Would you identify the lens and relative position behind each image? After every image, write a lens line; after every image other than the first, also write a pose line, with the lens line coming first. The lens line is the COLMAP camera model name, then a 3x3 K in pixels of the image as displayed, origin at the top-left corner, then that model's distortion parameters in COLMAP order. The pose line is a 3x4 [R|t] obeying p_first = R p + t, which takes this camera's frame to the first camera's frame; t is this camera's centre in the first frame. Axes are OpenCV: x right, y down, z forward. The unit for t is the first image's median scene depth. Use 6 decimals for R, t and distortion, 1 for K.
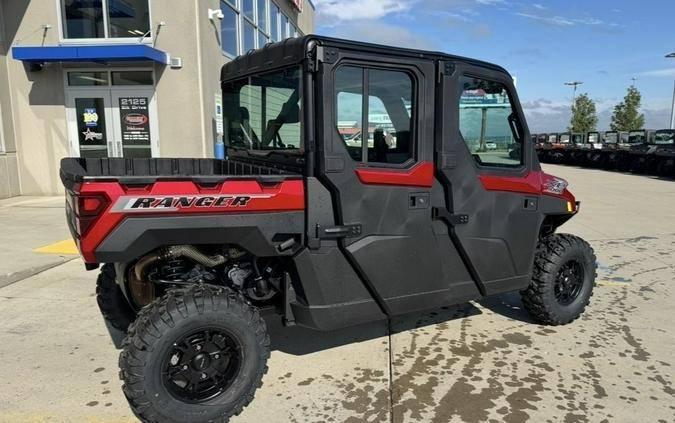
lens RADIAL K [[478.5, 0, 337.6], [0, 478.5, 224.4], [0, 0, 1]] dist [0.028731, -0.041663]
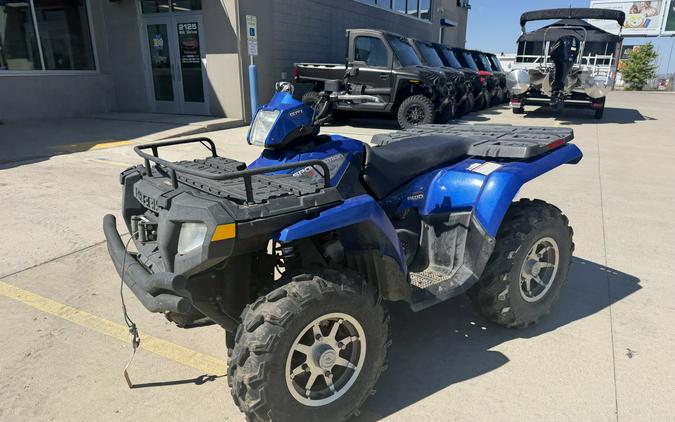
lens RADIAL K [[478.5, 0, 340.8], [0, 478.5, 237.7], [0, 0, 1]] dist [0.028731, -0.041663]
pose [[0.936137, 0.118325, -0.331130, 0.318921], [-0.067608, 0.984681, 0.160728, 0.018926], [0.345076, -0.128076, 0.929795, 0.038024]]
